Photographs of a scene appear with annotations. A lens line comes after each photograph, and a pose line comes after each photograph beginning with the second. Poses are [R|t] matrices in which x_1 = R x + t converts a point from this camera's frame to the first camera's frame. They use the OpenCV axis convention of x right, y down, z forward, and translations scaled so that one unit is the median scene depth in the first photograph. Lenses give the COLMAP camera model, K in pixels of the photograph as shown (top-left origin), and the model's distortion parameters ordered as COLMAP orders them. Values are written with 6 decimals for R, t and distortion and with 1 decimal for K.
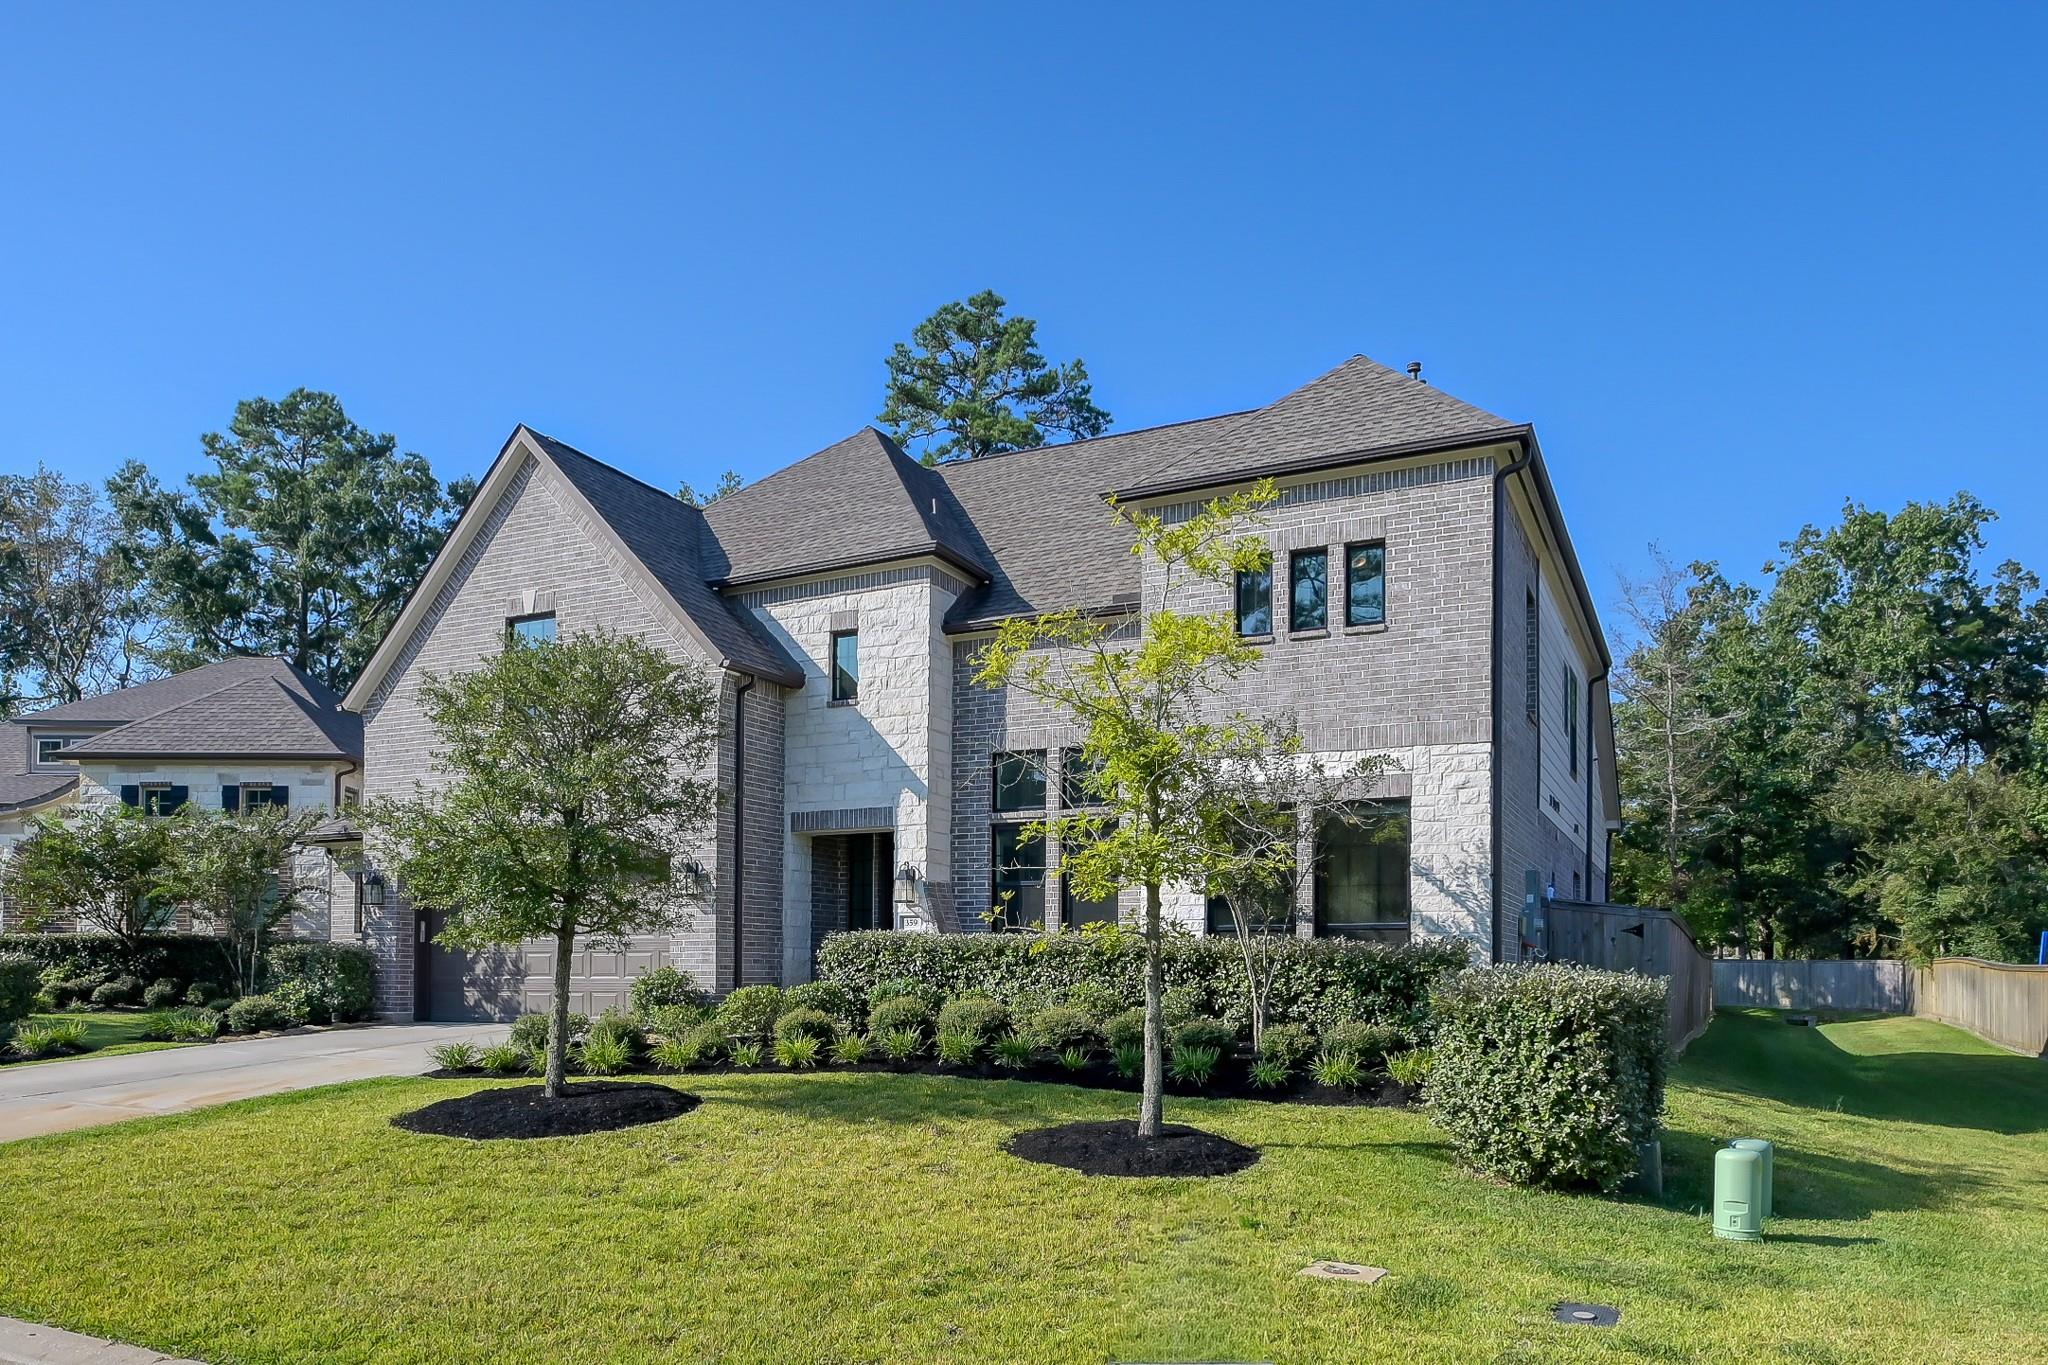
lens RADIAL K [[1046.9, 0, 1034.2], [0, 1046.9, 764.9], [0, 0, 1]] dist [-0.000377, -0.000310]
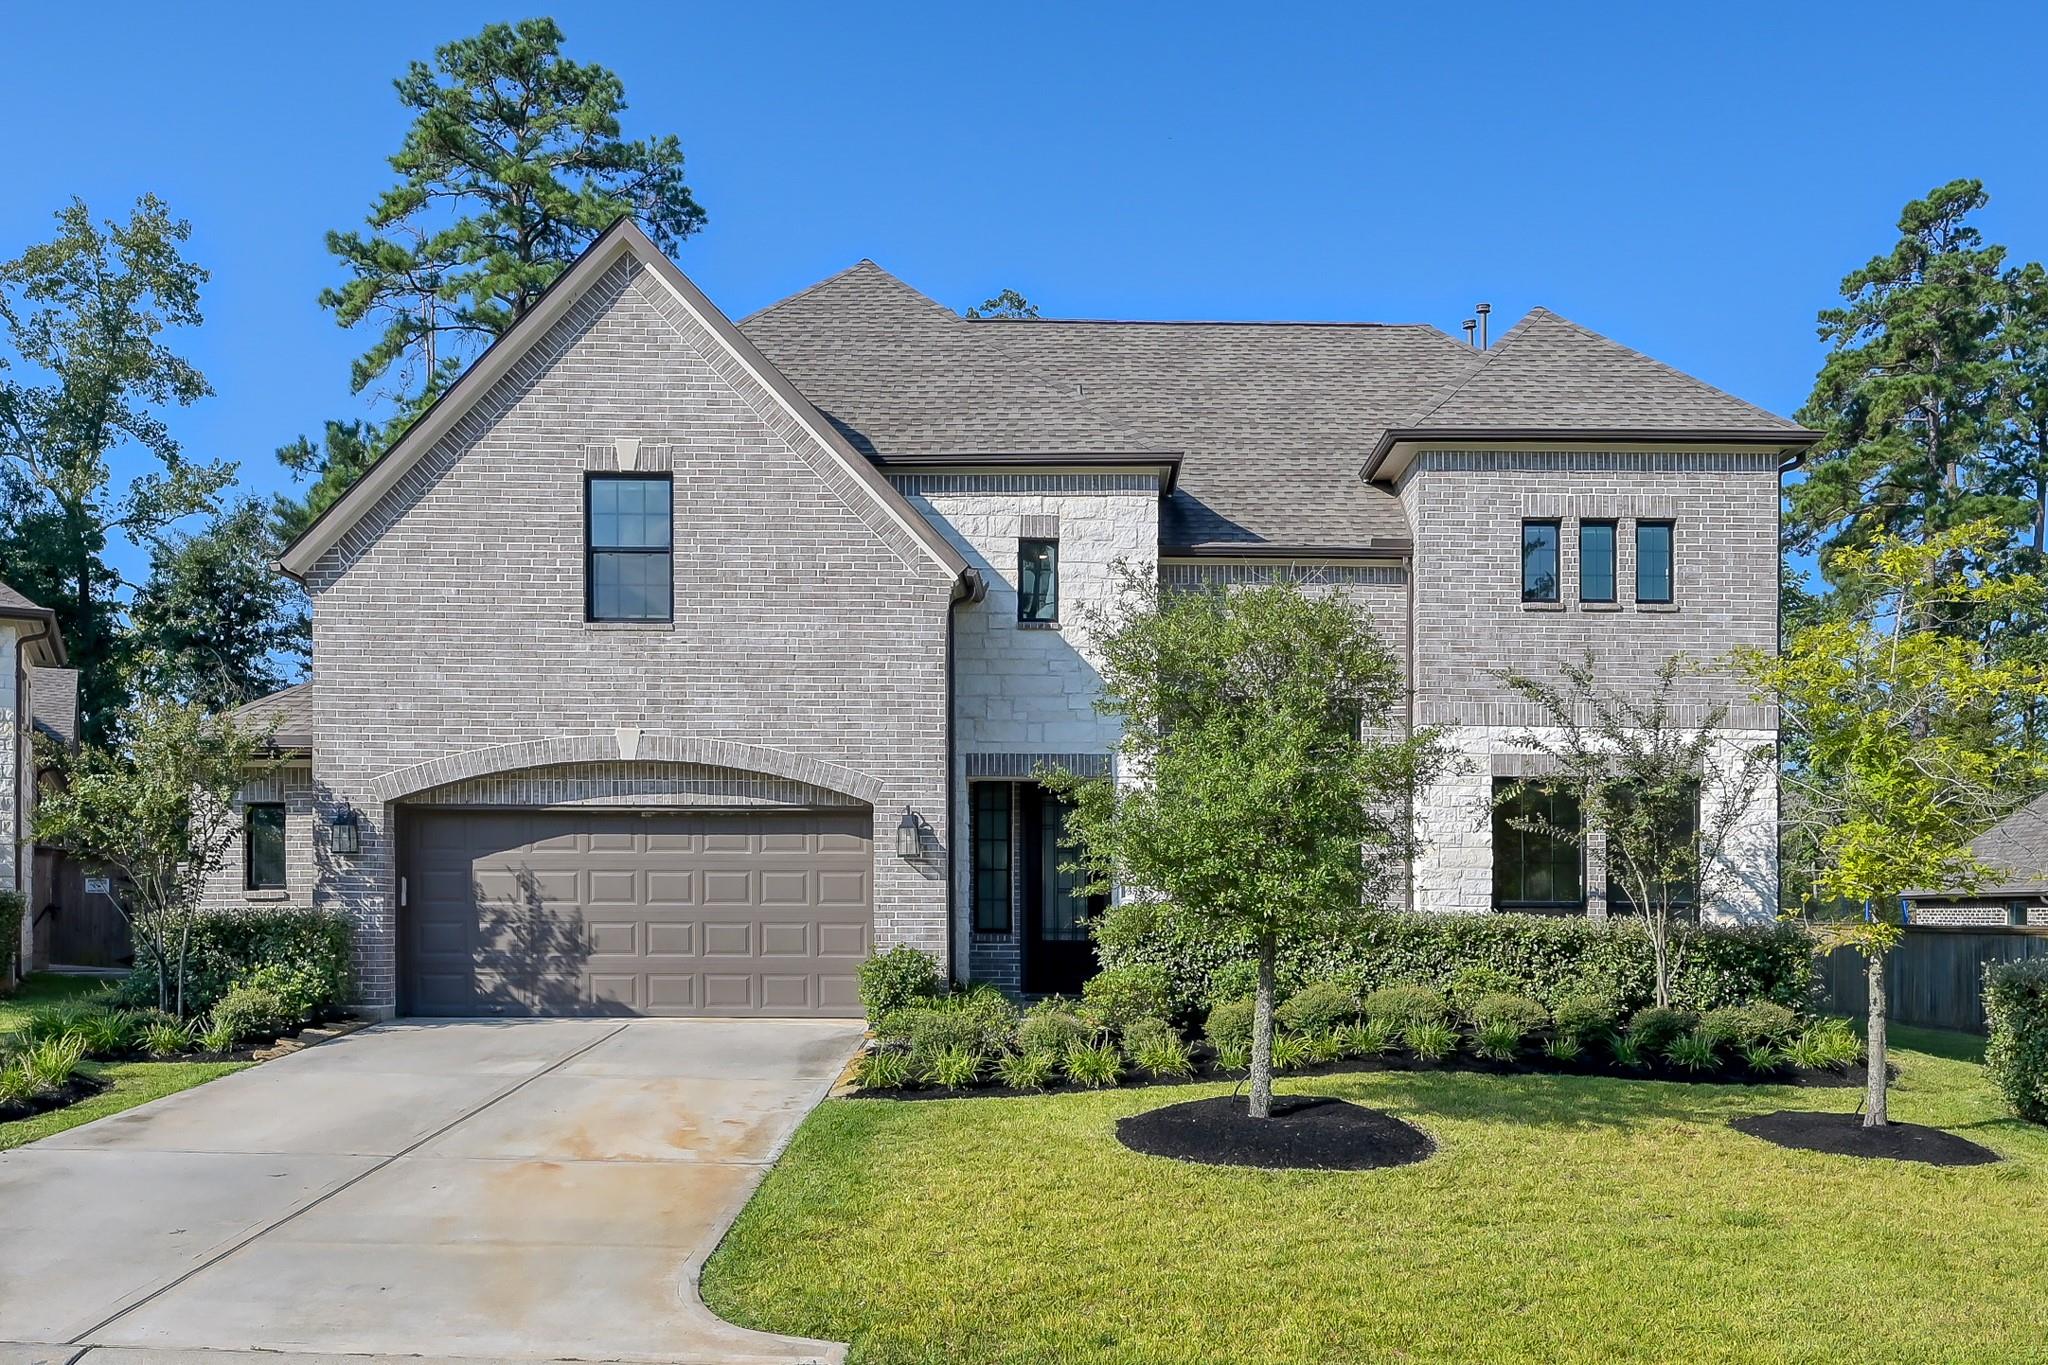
lens RADIAL K [[1264.5, 0, 1023.8], [0, 1264.5, 681.4], [0, 0, 1]] dist [-0.000300, -0.002086]
pose [[0.939196, 0.062795, 0.337590, -0.558095], [-0.068723, 0.997620, 0.005624, -0.020573], [-0.336433, -0.028483, 0.941277, 0.052603]]
